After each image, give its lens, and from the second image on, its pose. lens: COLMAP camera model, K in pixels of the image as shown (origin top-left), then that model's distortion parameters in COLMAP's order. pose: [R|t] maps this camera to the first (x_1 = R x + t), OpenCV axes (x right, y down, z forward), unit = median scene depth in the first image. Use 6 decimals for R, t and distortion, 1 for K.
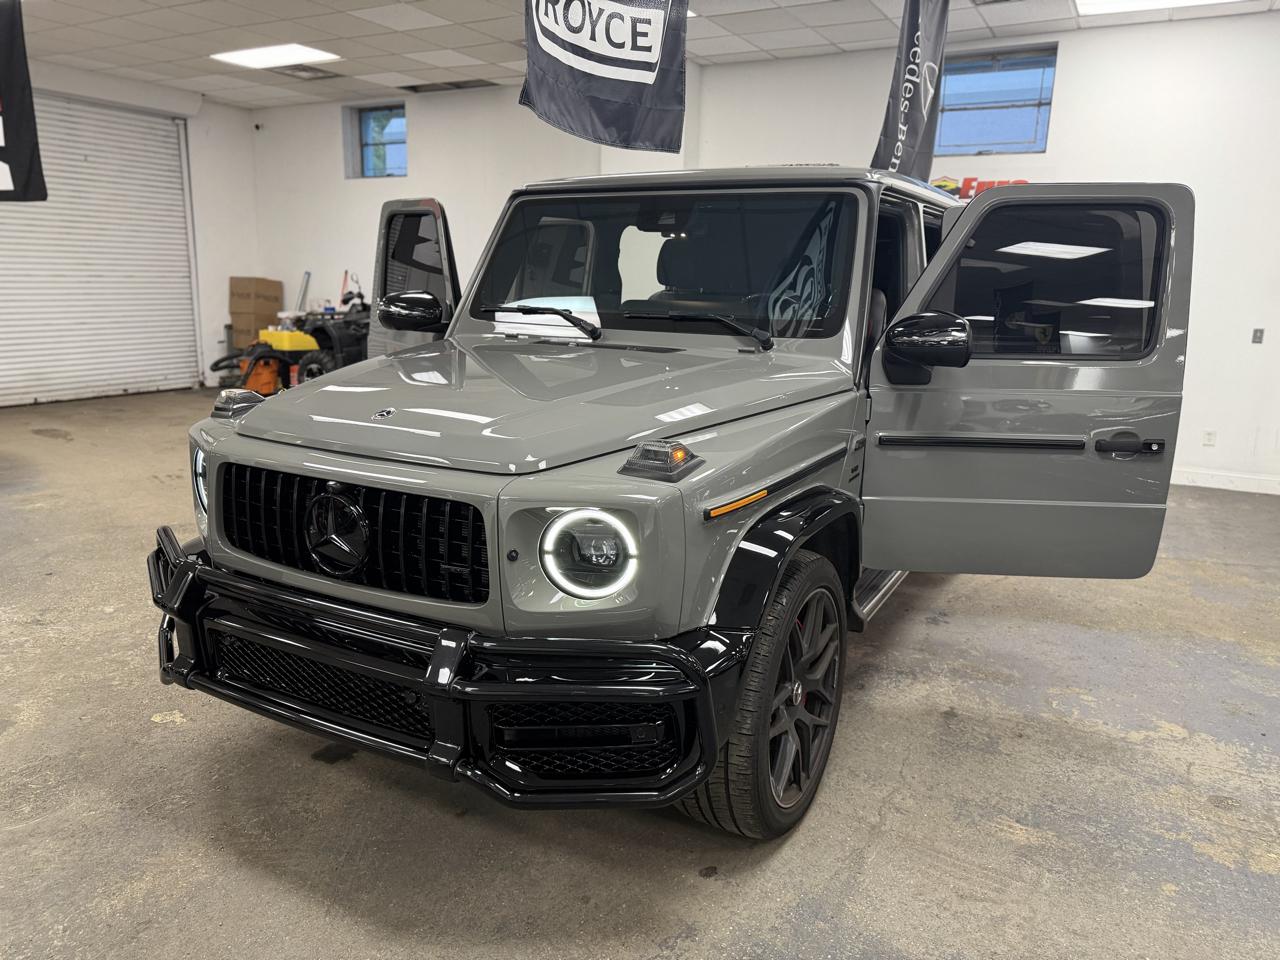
lens RADIAL K [[905.7, 0, 635.1], [0, 905.7, 482.6], [0, 0, 1]] dist [0.030104, -0.033775]
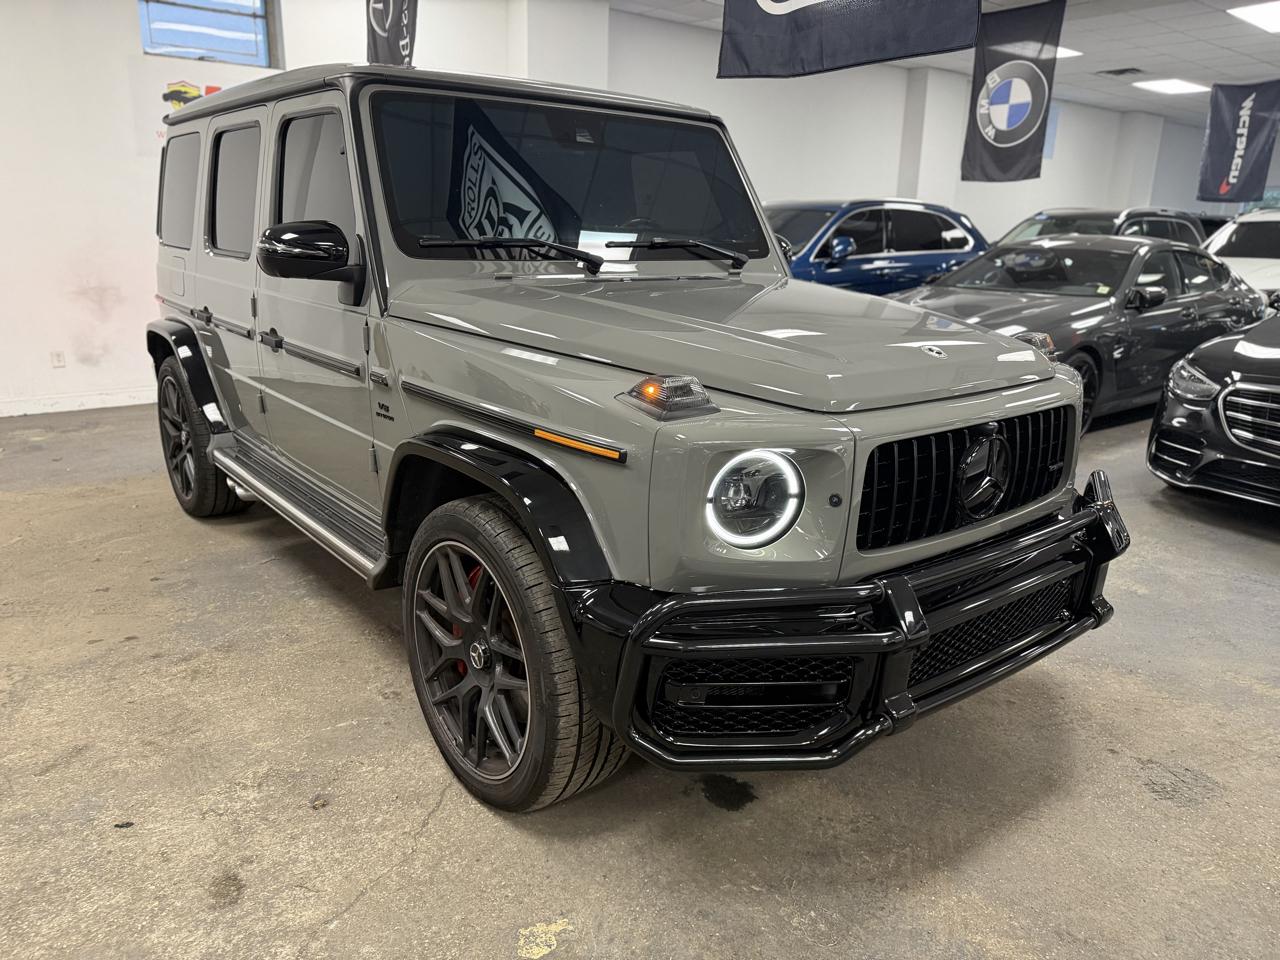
lens RADIAL K [[905.7, 0, 631.6], [0, 905.7, 475.5], [0, 0, 1]] dist [0.030104, -0.033775]
pose [[0.379632, -0.261122, 0.887522, -1.135443], [0.190592, 0.960836, 0.201168, -0.180451], [-0.905293, 0.092784, 0.414531, 0.794412]]
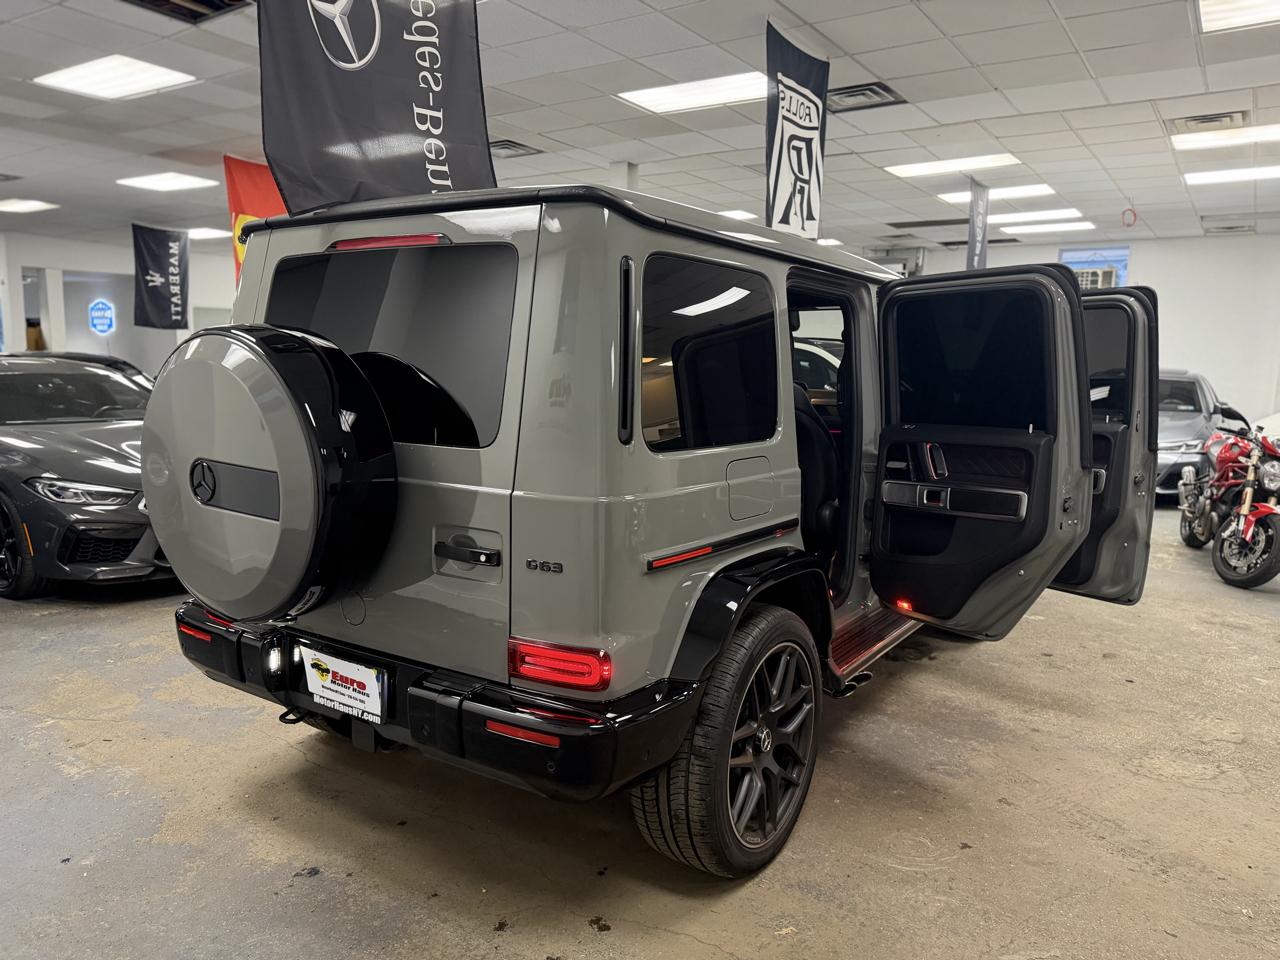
lens RADIAL K [[905.7, 0, 644.8], [0, 905.7, 487.7], [0, 0, 1]] dist [0.030104, -0.033775]
pose [[-0.996392, -0.052818, 0.066435, 0.176105], [-0.025868, 0.934508, 0.355002, -0.714409], [-0.080834, 0.352002, -0.932502, 3.162763]]
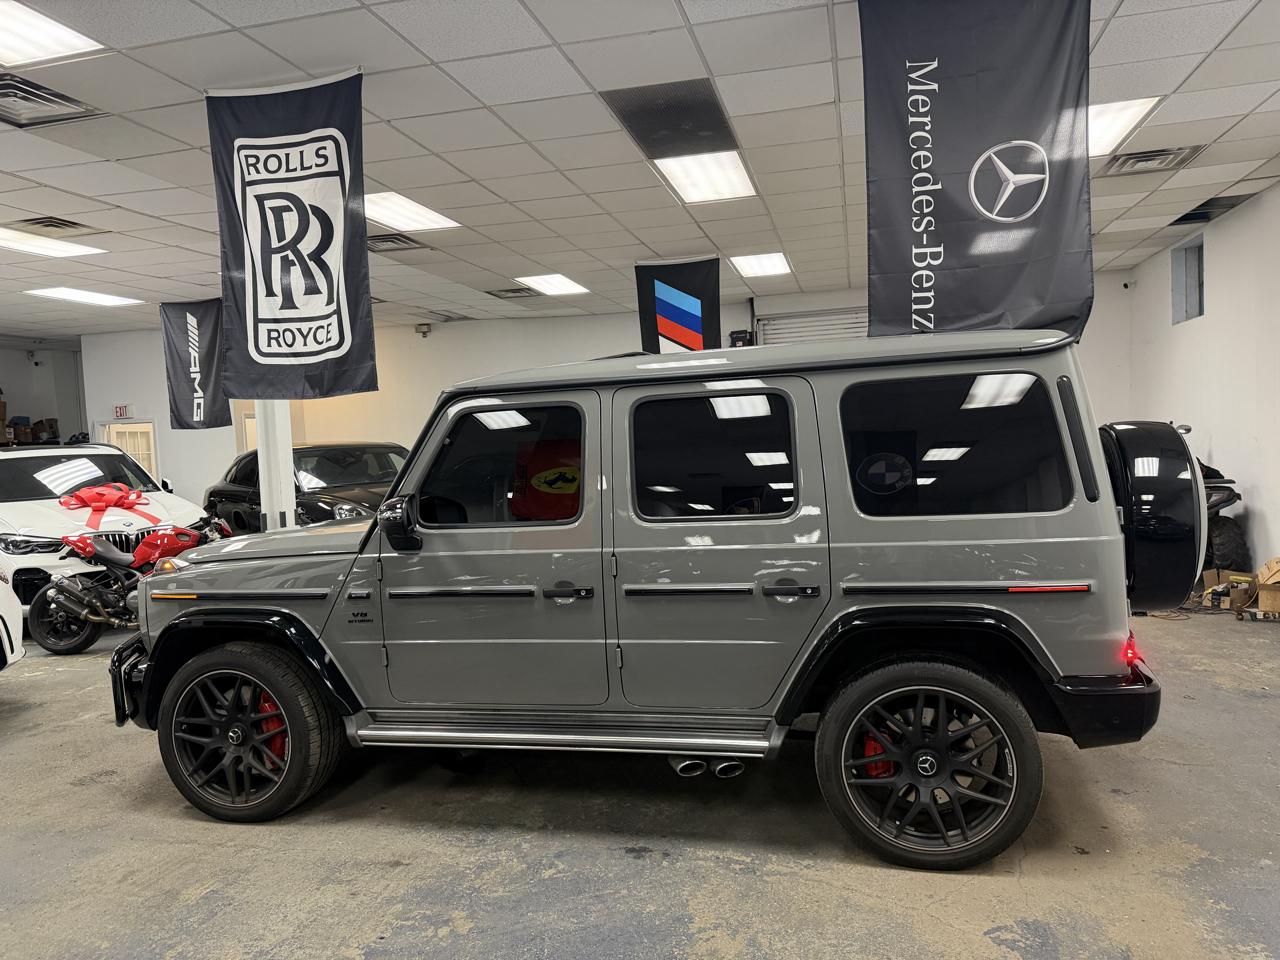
lens RADIAL K [[905.7, 0, 634.2], [0, 905.7, 482.3], [0, 0, 1]] dist [0.030104, -0.033775]
pose [[0.261243, 0.014383, -0.965166, 1.837570], [-0.162831, 0.986217, -0.029377, -0.262580], [0.951440, 0.164833, 0.259984, 1.149209]]
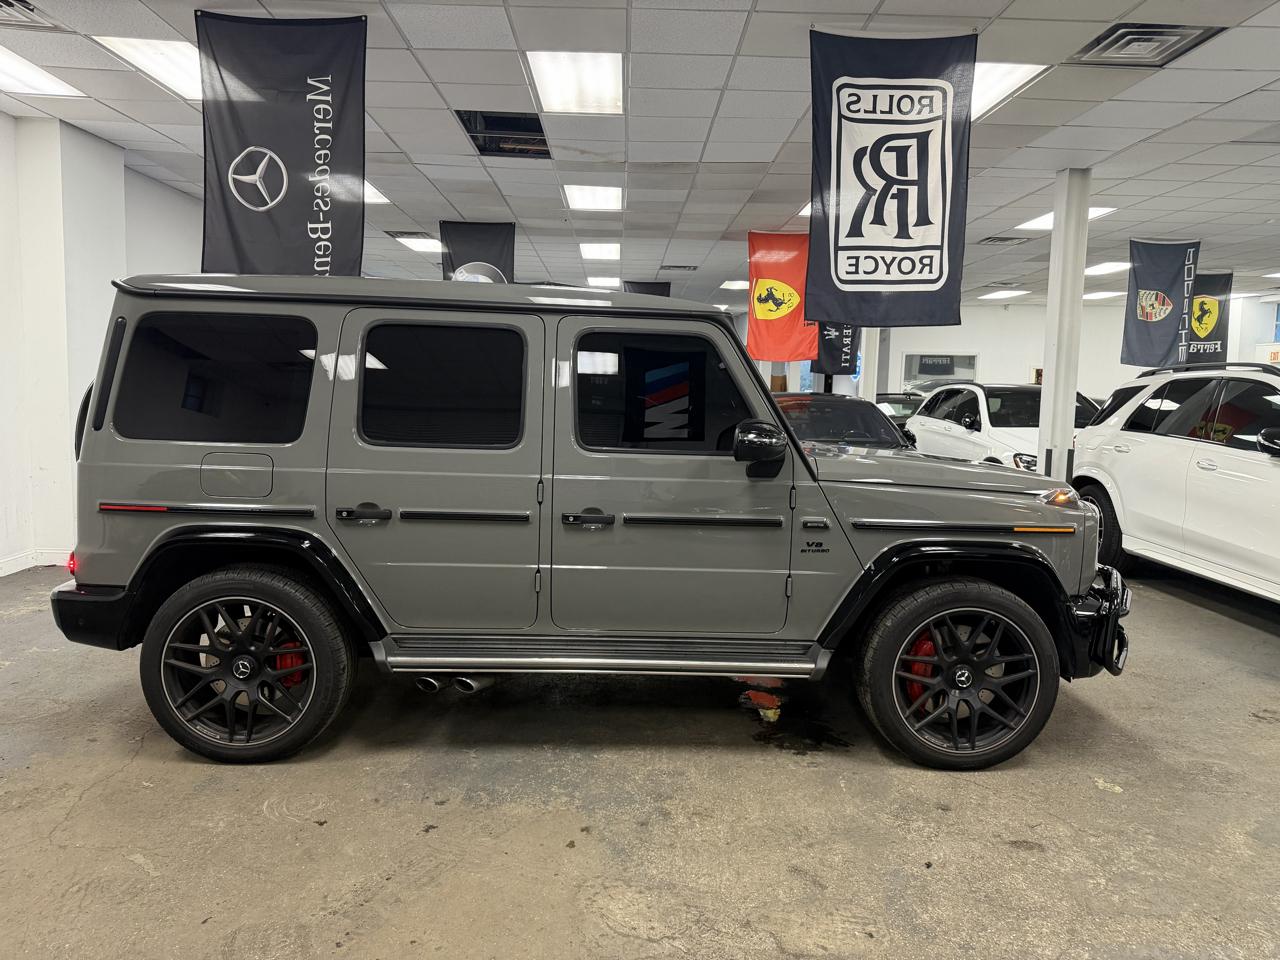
lens RADIAL K [[905.7, 0, 642.2], [0, 905.7, 472.7], [0, 0, 1]] dist [0.030104, -0.033775]
pose [[-0.507851, -0.114553, 0.853794, -1.381628], [0.157857, 0.961961, 0.222961, -0.570716], [-0.846858, 0.248009, -0.470450, 2.330947]]
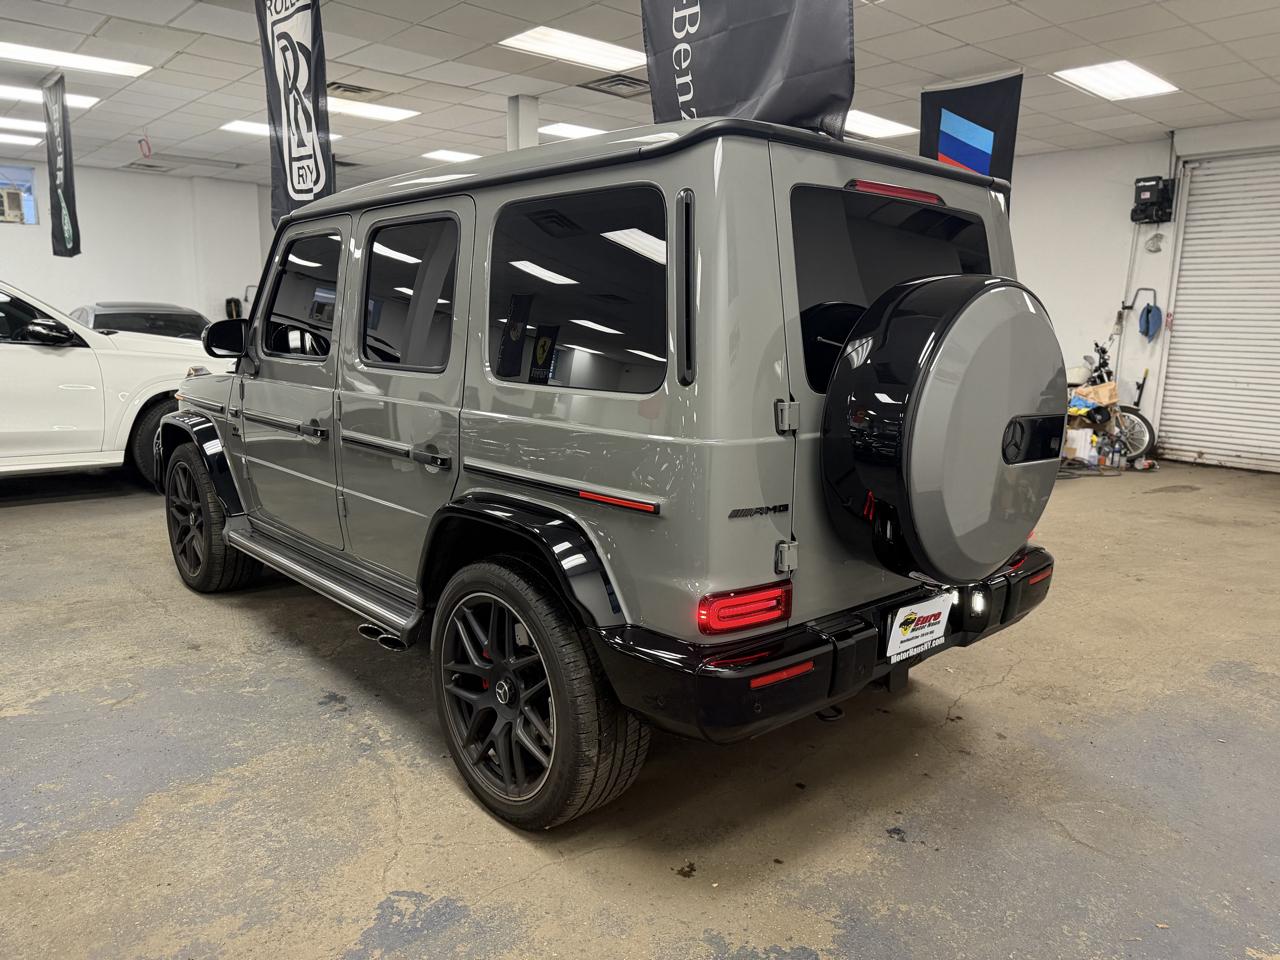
lens RADIAL K [[905.7, 0, 636.5], [0, 905.7, 477.5], [0, 0, 1]] dist [0.030104, -0.033775]
pose [[-0.326187, 0.134906, -0.935629, 1.592517], [-0.234363, 0.947323, 0.218297, -0.462948], [0.915793, 0.290482, -0.277387, 2.286725]]
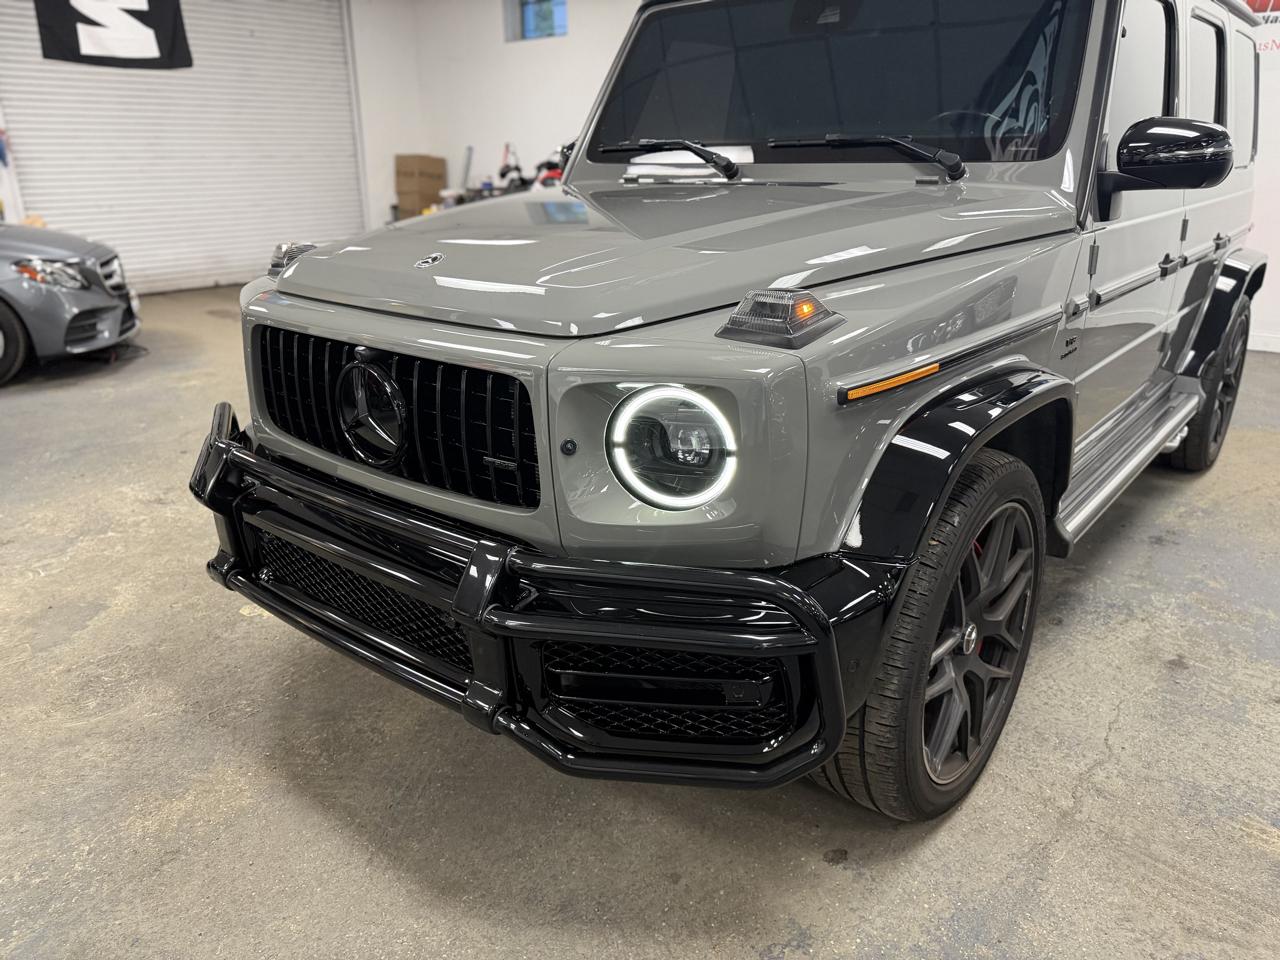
lens RADIAL K [[905.7, 0, 639.6], [0, 905.7, 484.3], [0, 0, 1]] dist [0.030104, -0.033775]
pose [[0.981775, 0.033858, -0.187008, 0.046143], [-0.010747, 0.992318, 0.123242, 0.014572], [0.189744, -0.118986, 0.974597, 0.222465]]
